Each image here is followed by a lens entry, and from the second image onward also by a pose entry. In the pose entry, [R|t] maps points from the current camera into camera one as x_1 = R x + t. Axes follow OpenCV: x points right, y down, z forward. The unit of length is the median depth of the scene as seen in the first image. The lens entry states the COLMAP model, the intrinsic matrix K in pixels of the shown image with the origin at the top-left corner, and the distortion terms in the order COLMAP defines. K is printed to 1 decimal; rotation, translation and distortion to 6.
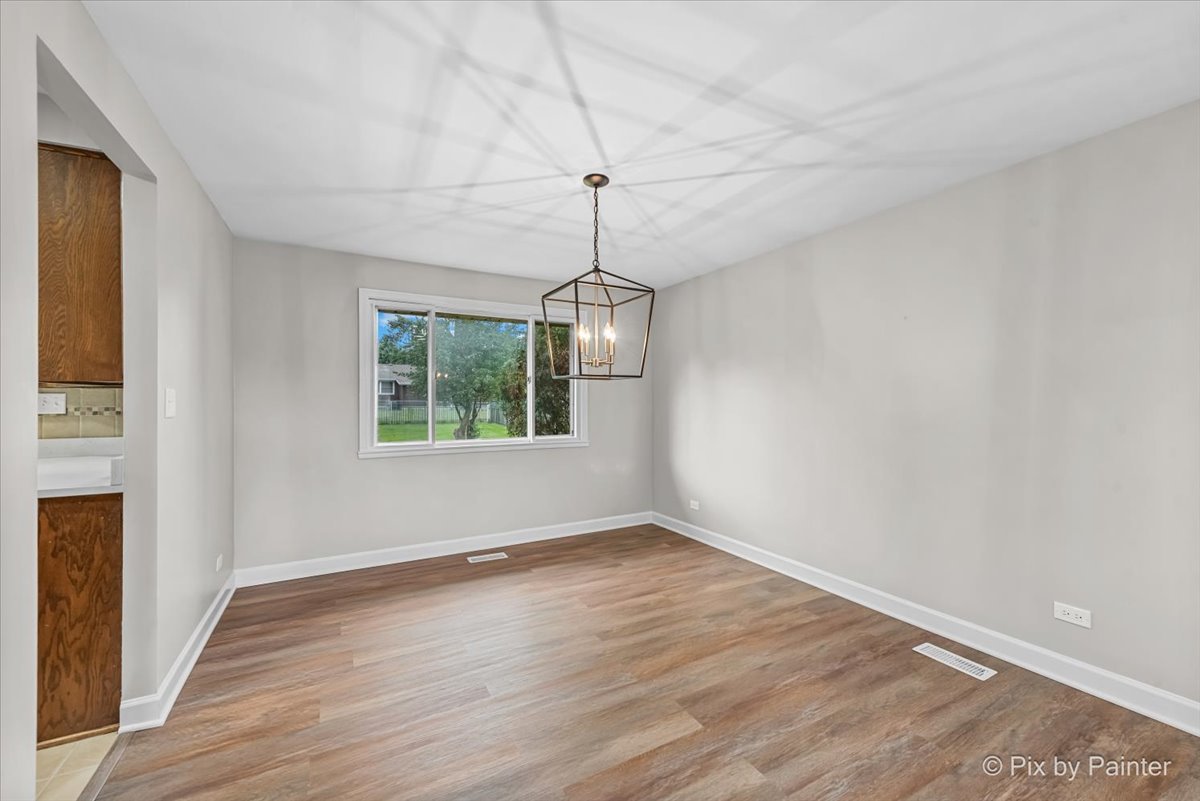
lens RADIAL K [[504.9, 0, 602.9], [0, 504.9, 396.3], [0, 0, 1]] dist [0.003401, 0.000311]
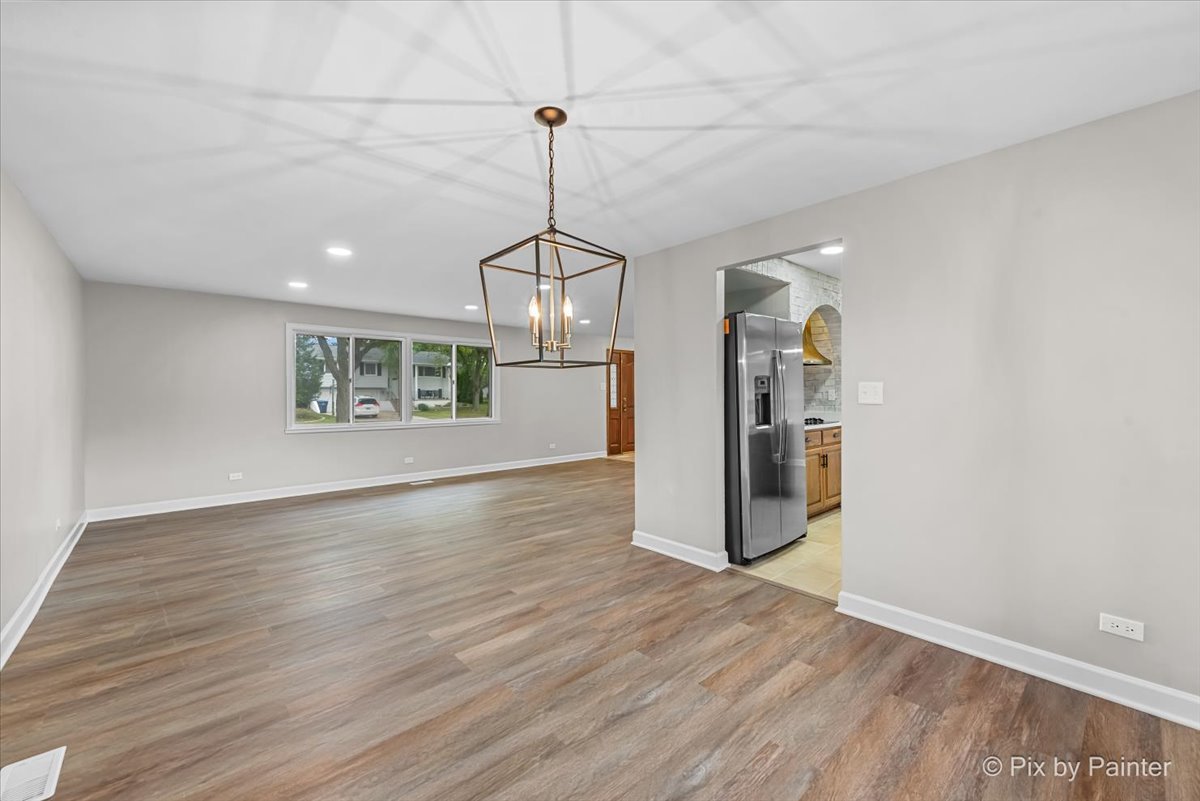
lens RADIAL K [[504.9, 0, 602.9], [0, 504.9, 396.3], [0, 0, 1]] dist [0.003401, 0.000311]
pose [[-0.976007, 0.008442, -0.217577, 0.089896], [0.007463, 0.999958, 0.005320, 0.009391], [0.217613, 0.003569, -0.976029, 1.937352]]
